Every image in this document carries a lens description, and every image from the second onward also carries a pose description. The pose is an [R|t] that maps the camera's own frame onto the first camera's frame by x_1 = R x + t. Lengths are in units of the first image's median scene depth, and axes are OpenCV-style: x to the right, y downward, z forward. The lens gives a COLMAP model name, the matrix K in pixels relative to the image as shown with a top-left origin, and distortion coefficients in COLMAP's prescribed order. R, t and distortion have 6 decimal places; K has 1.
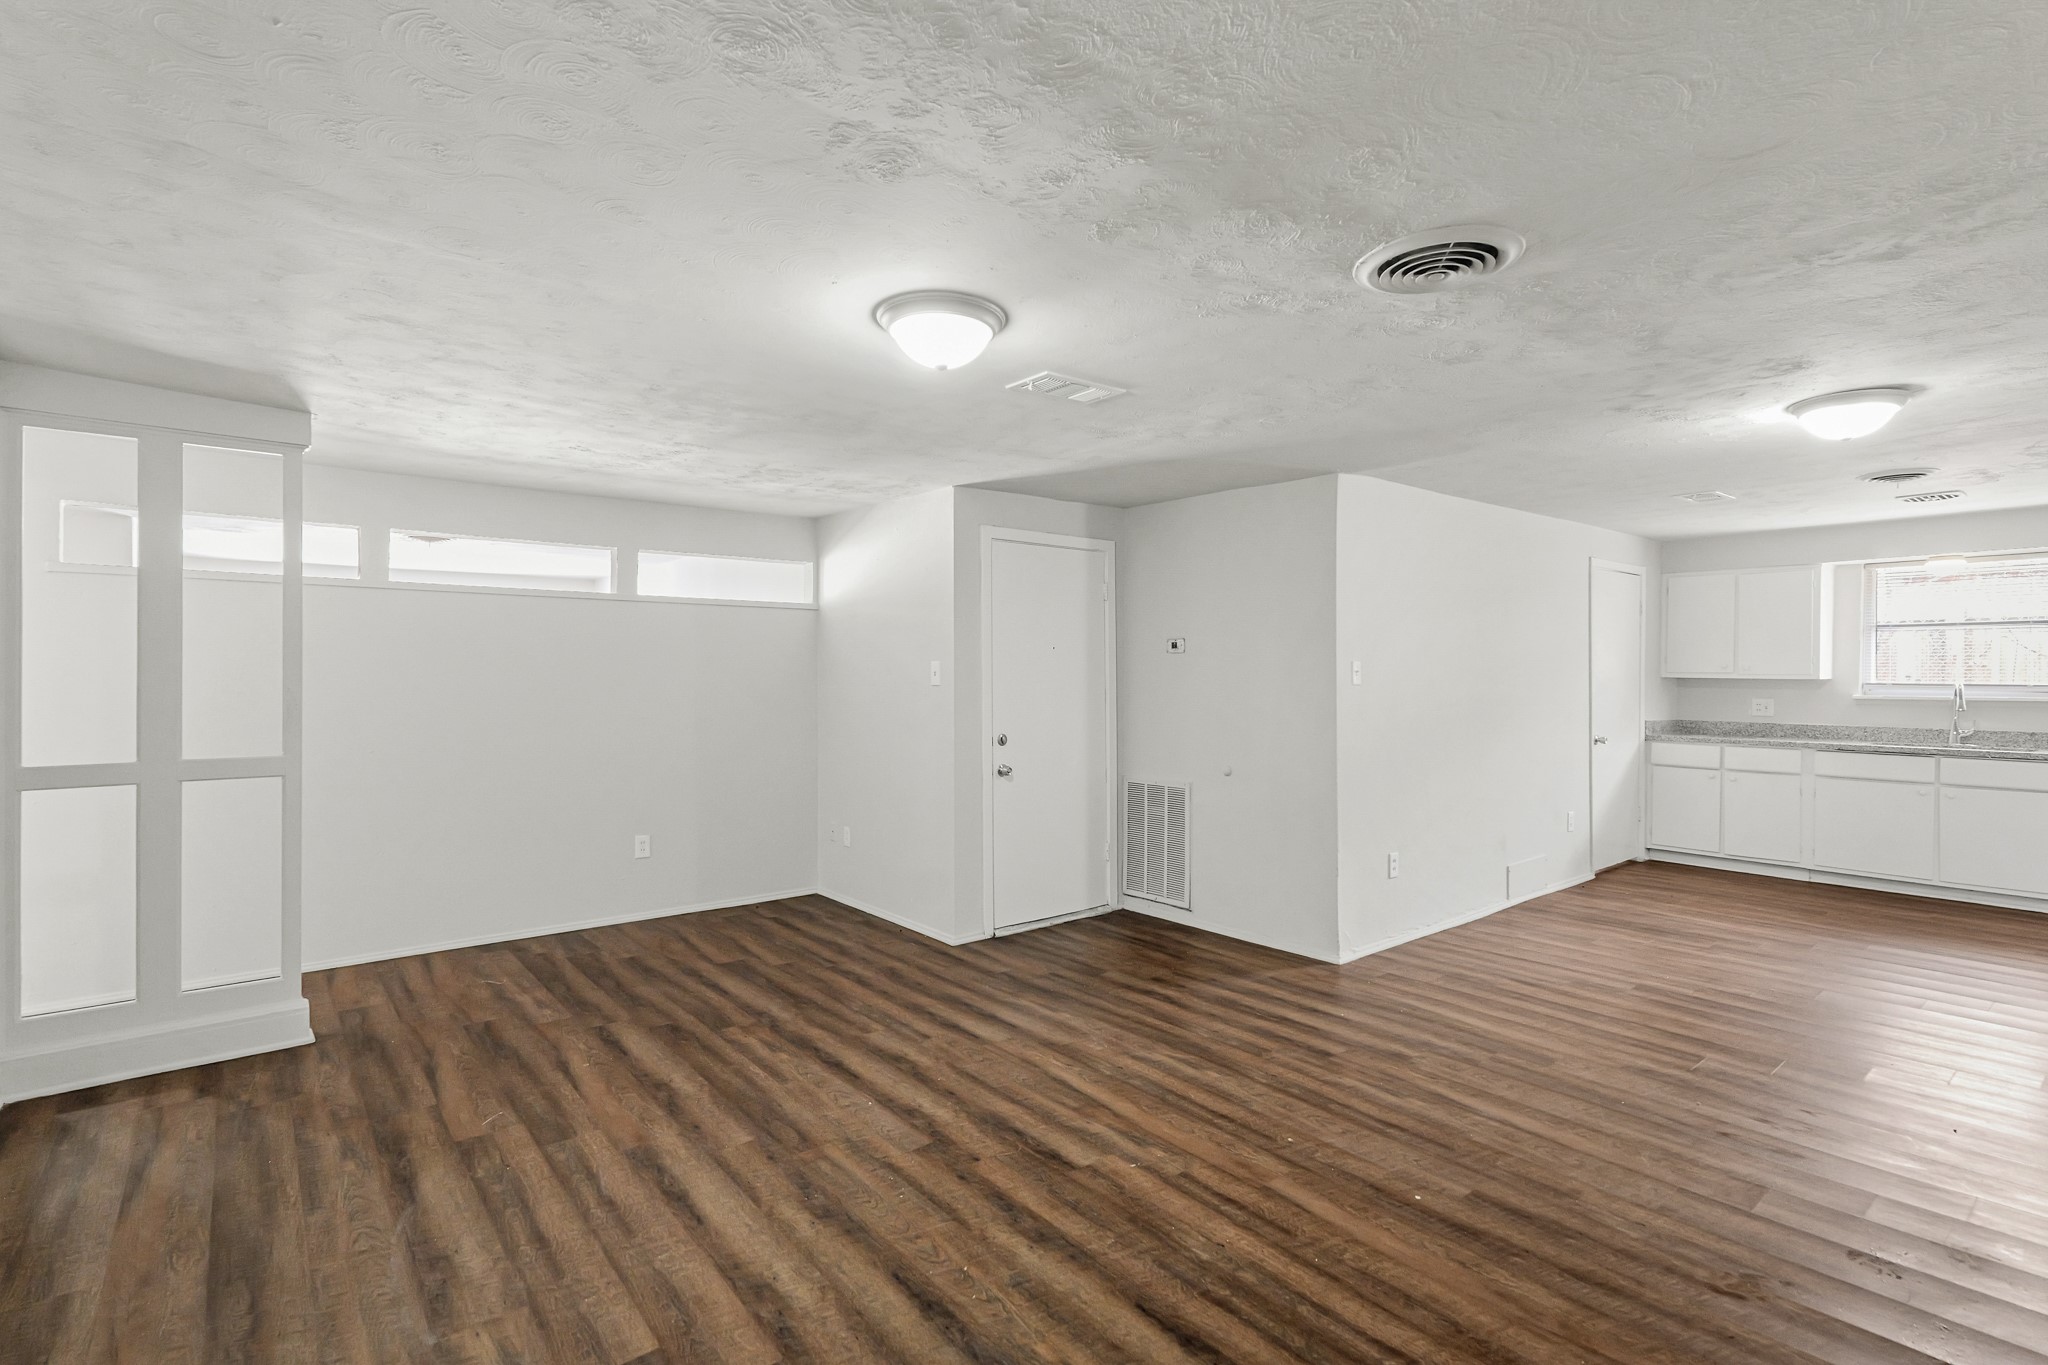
lens RADIAL K [[954.5, 0, 1014.4], [0, 954.5, 677.6], [0, 0, 1]] dist [0.003791, 0.000884]
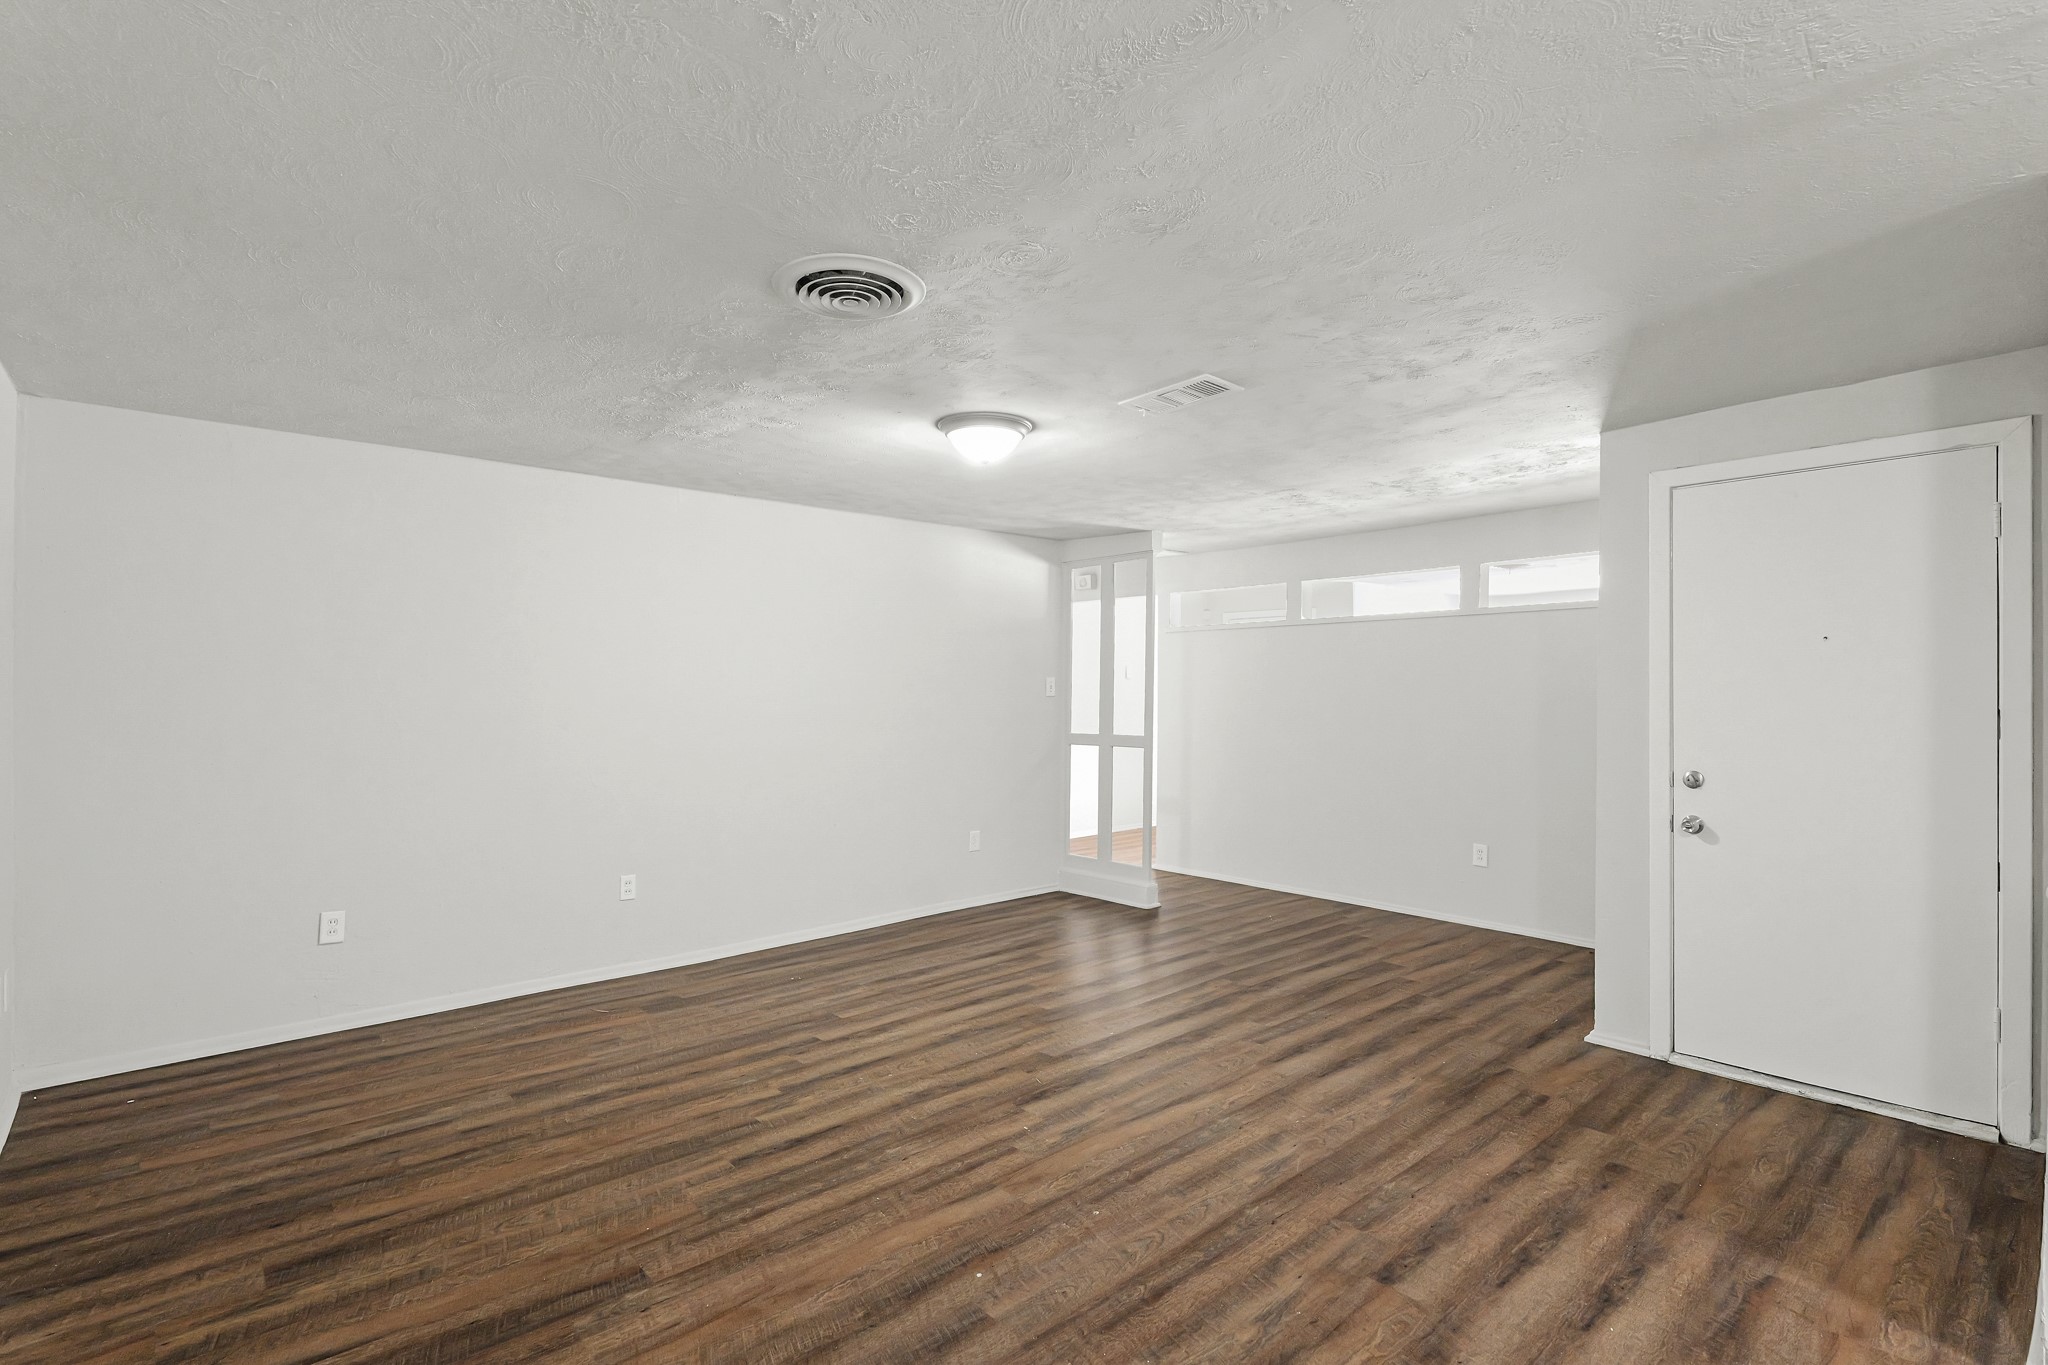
lens RADIAL K [[954.5, 0, 1014.4], [0, 954.5, 677.6], [0, 0, 1]] dist [0.003791, 0.000884]
pose [[0.046584, -0.014323, -0.998812, 1.002246], [0.001798, 0.999897, -0.014255, 0.002852], [0.998913, -0.001131, 0.046605, 0.756712]]
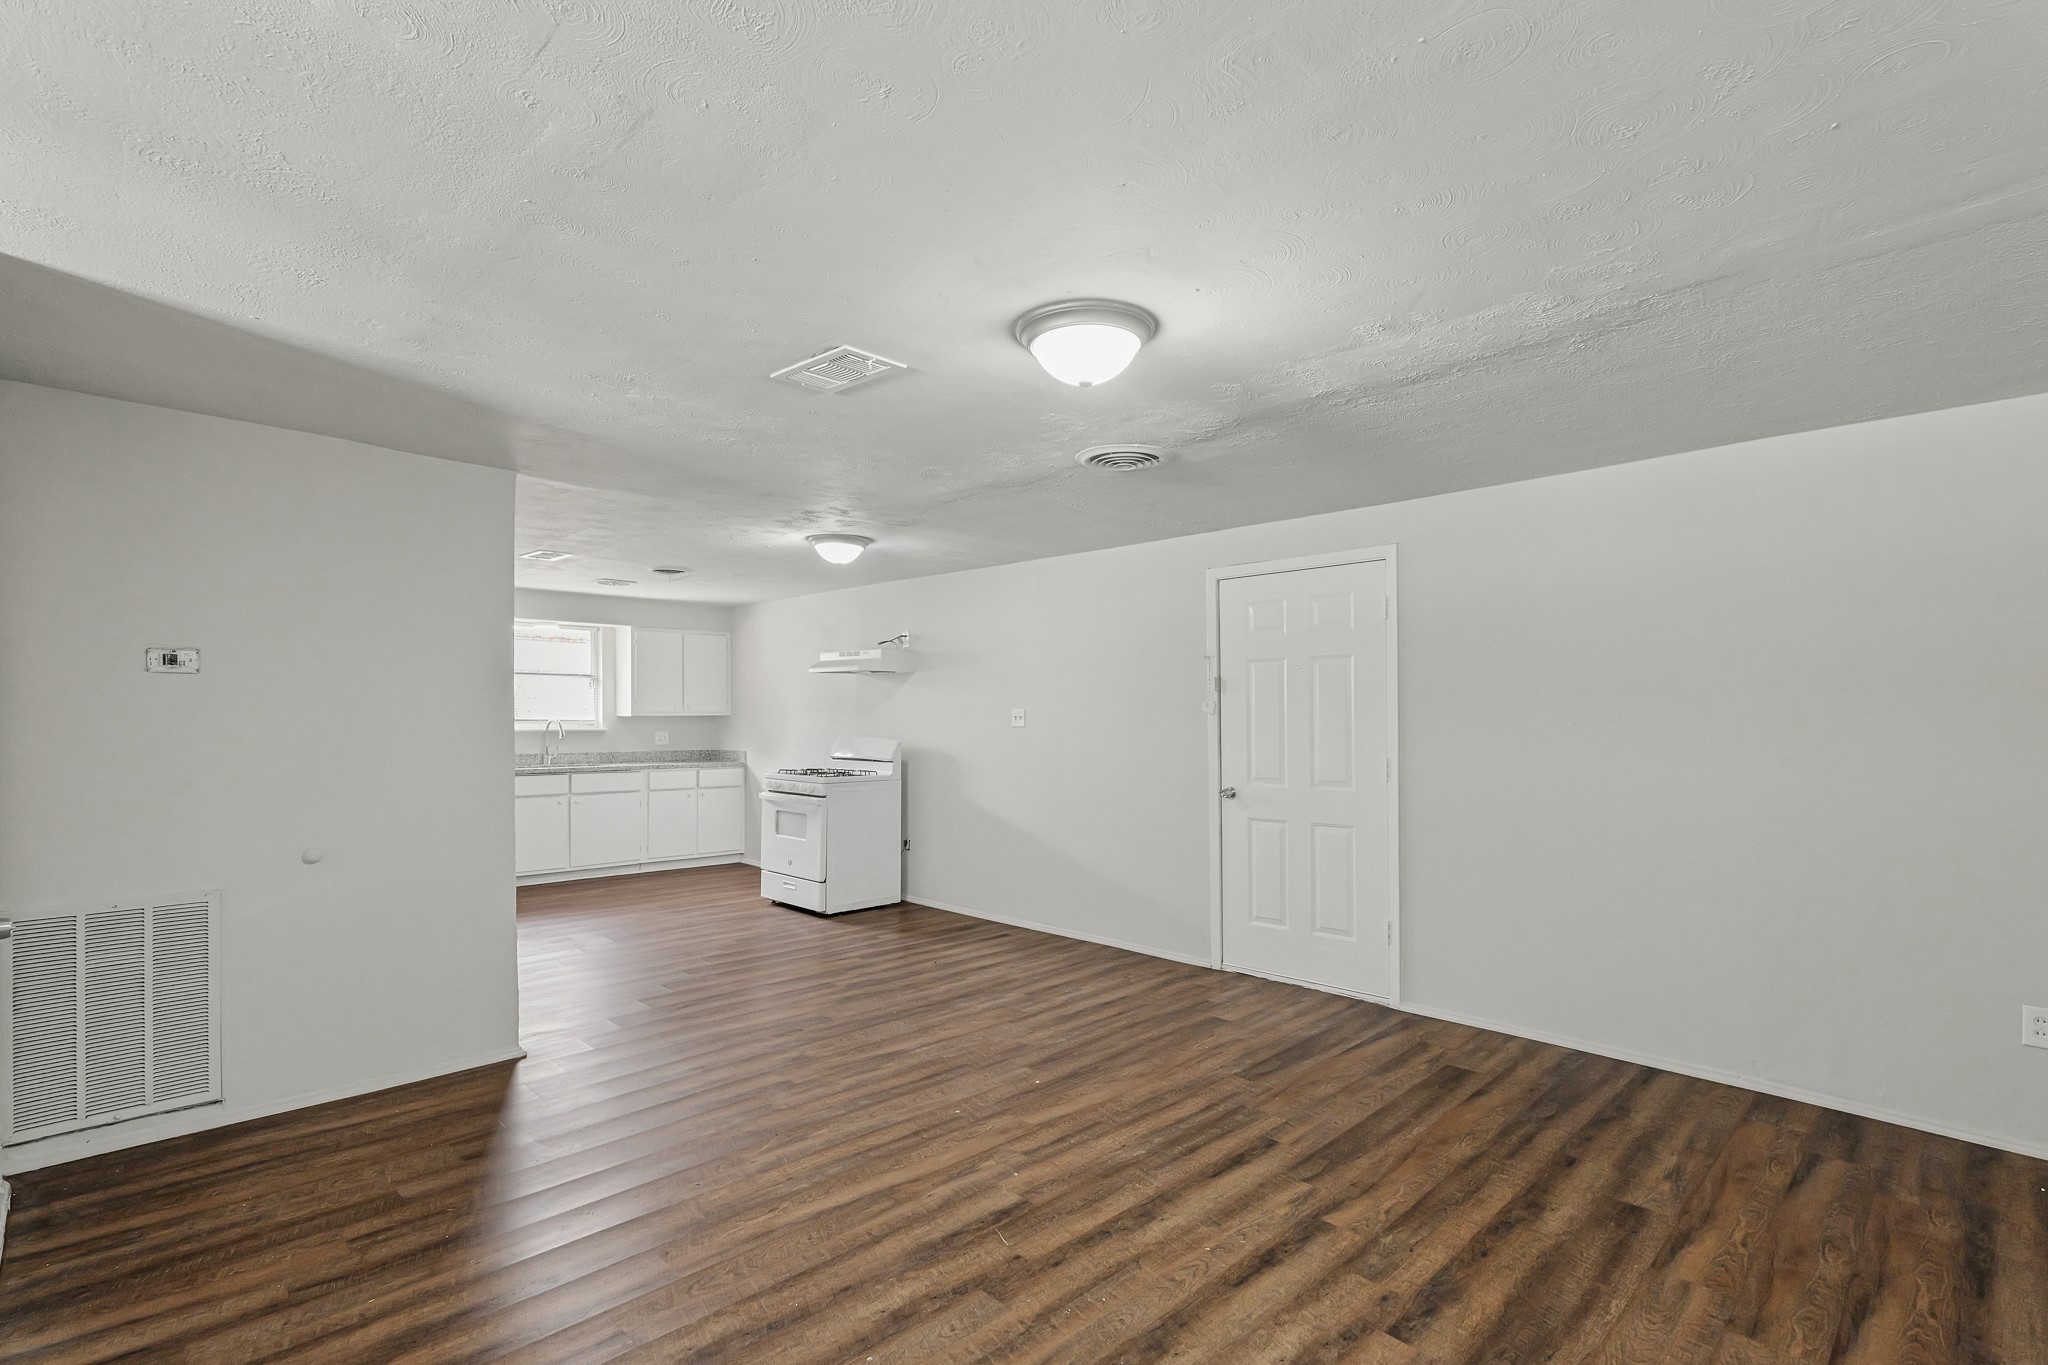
lens RADIAL K [[969.3, 0, 1031.7], [0, 969.3, 723.0], [0, 0, 1]] dist [0.000797, 0.000089]
pose [[-0.109464, -0.008353, 0.993956, -0.767423], [-0.001633, 0.999965, 0.008224, -0.001585], [-0.993989, -0.000723, -0.109474, 0.890416]]
